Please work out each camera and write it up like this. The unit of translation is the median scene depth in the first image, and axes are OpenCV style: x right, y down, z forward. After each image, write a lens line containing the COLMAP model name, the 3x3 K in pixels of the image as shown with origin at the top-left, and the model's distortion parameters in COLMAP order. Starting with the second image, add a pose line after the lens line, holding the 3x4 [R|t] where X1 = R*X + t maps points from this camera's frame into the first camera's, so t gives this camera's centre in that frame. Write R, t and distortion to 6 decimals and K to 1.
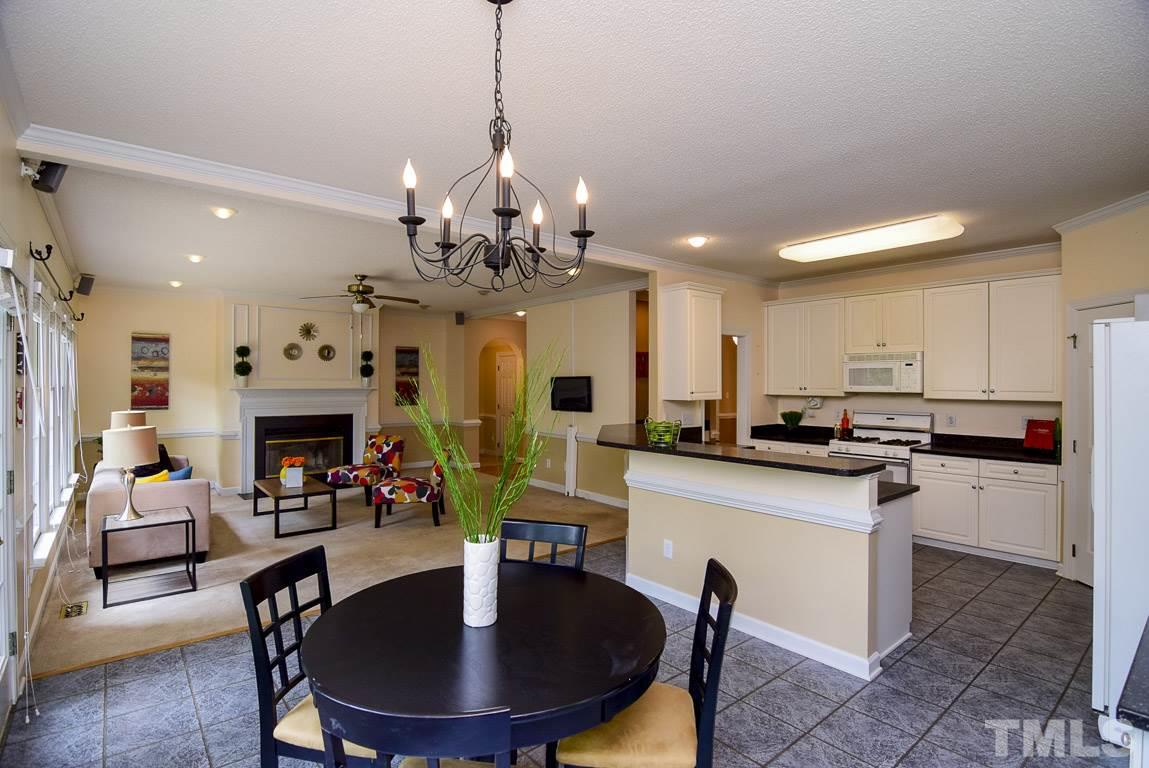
lens RADIAL K [[560.2, 0, 574.5], [0, 560.2, 384.0], [0, 0, 1]] dist [0.013194, -0.000586]
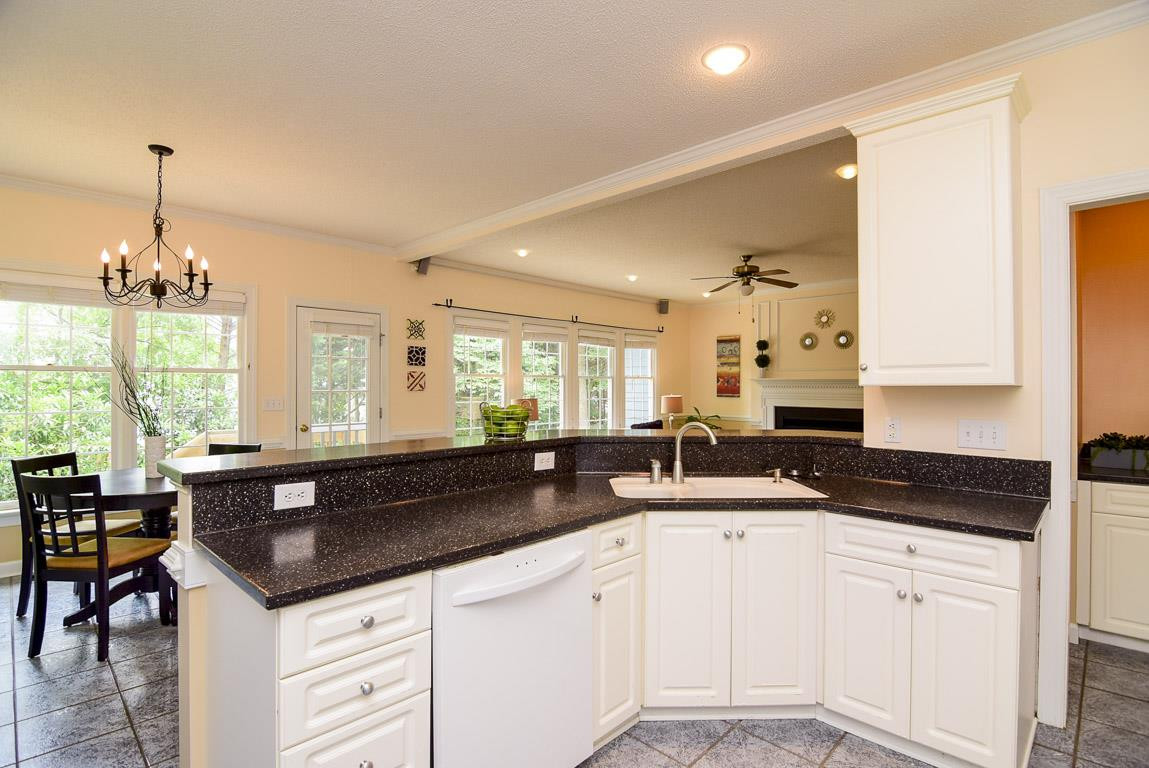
lens RADIAL K [[560.2, 0, 574.5], [0, 560.2, 384.0], [0, 0, 1]] dist [0.013194, -0.000586]
pose [[0.106986, -0.000032, -0.994261, 0.439249], [-0.004088, 0.999992, -0.000472, 0.018145], [0.994252, 0.004115, 0.106985, 0.524990]]
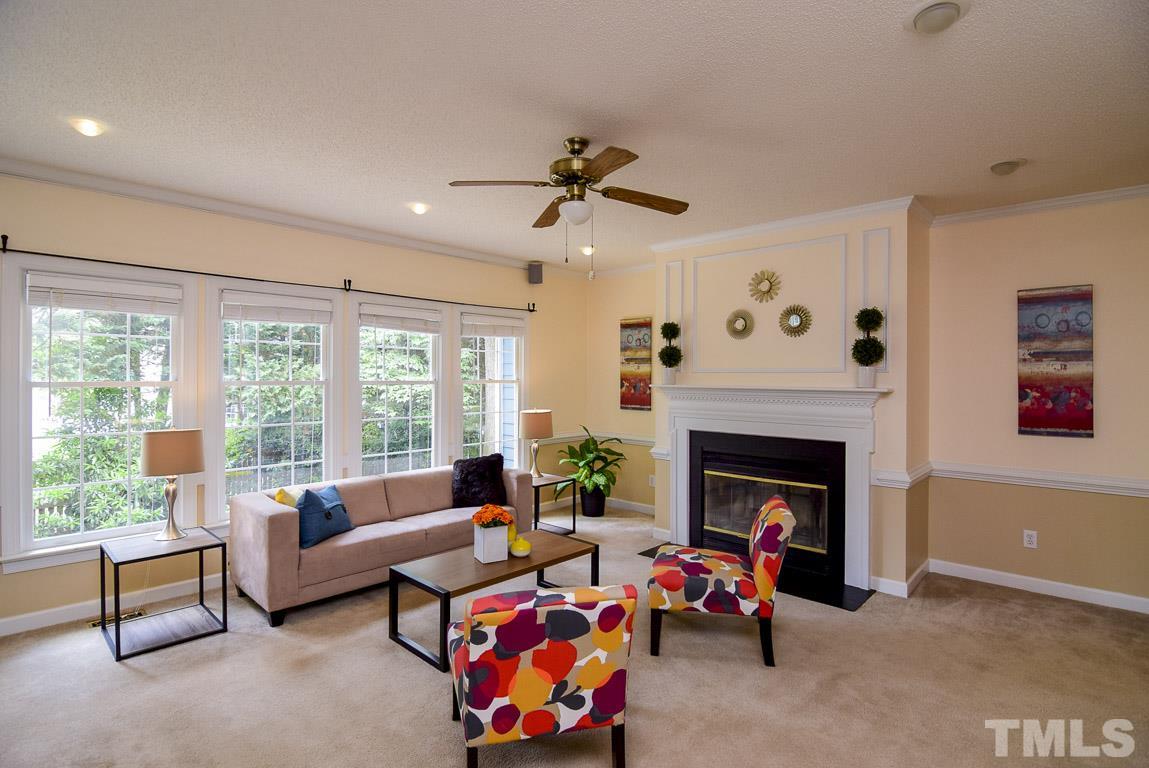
lens RADIAL K [[572.6, 0, 574.5], [0, 572.6, 384.0], [0, 0, 1]] dist [-0.003599, -0.000594]
pose [[0.128437, 0.012256, -0.991642, 0.071067], [-0.003435, 0.999923, 0.011914, -0.002434], [0.991712, 0.001876, 0.128469, 0.794698]]
